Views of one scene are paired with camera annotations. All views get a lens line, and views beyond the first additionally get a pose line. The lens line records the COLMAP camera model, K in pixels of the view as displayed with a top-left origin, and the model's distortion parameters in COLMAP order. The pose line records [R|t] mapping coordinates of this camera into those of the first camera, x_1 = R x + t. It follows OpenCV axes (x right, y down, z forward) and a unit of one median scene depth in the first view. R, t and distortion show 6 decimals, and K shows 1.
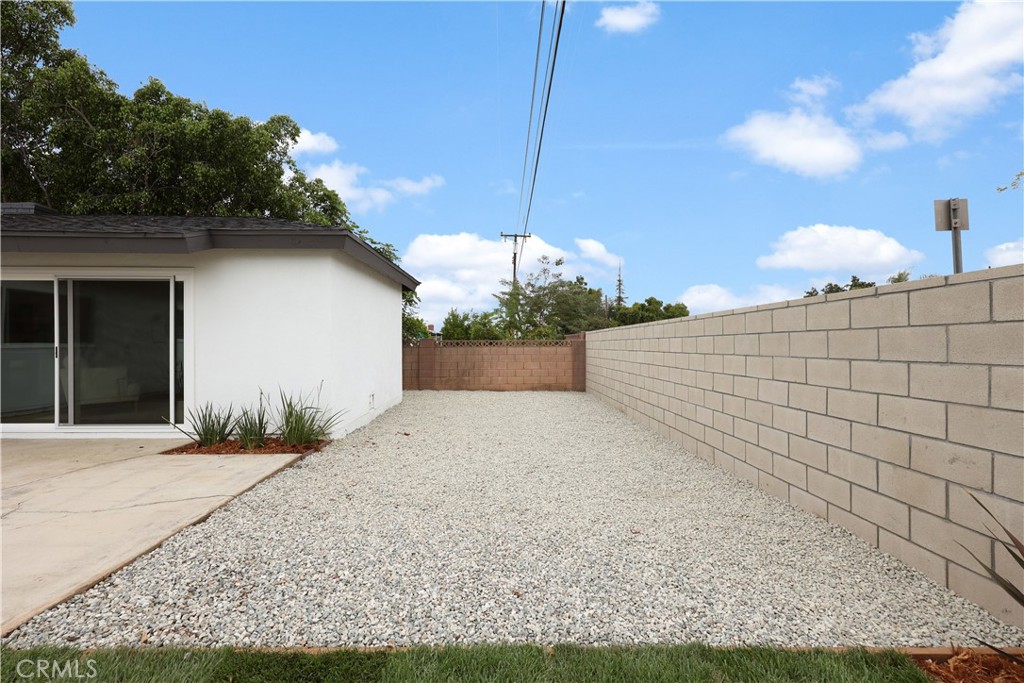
lens RADIAL K [[425.2, 0, 512.0], [0, 425.2, 341.5], [0, 0, 1]] dist [-0.001256, 0.000206]
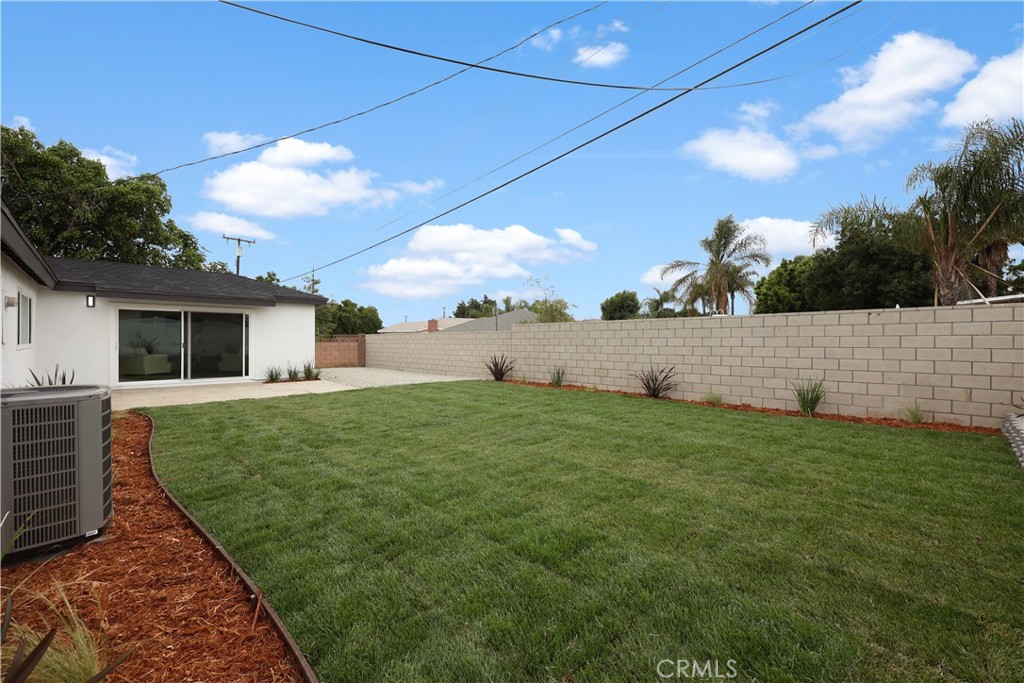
lens RADIAL K [[425.2, 0, 512.0], [0, 425.2, 341.5], [0, 0, 1]] dist [-0.001256, 0.000206]
pose [[0.741286, -0.001095, 0.671188, -0.202764], [-0.005608, 0.999954, 0.007826, -0.003389], [-0.671166, -0.009565, 0.741246, -0.270441]]
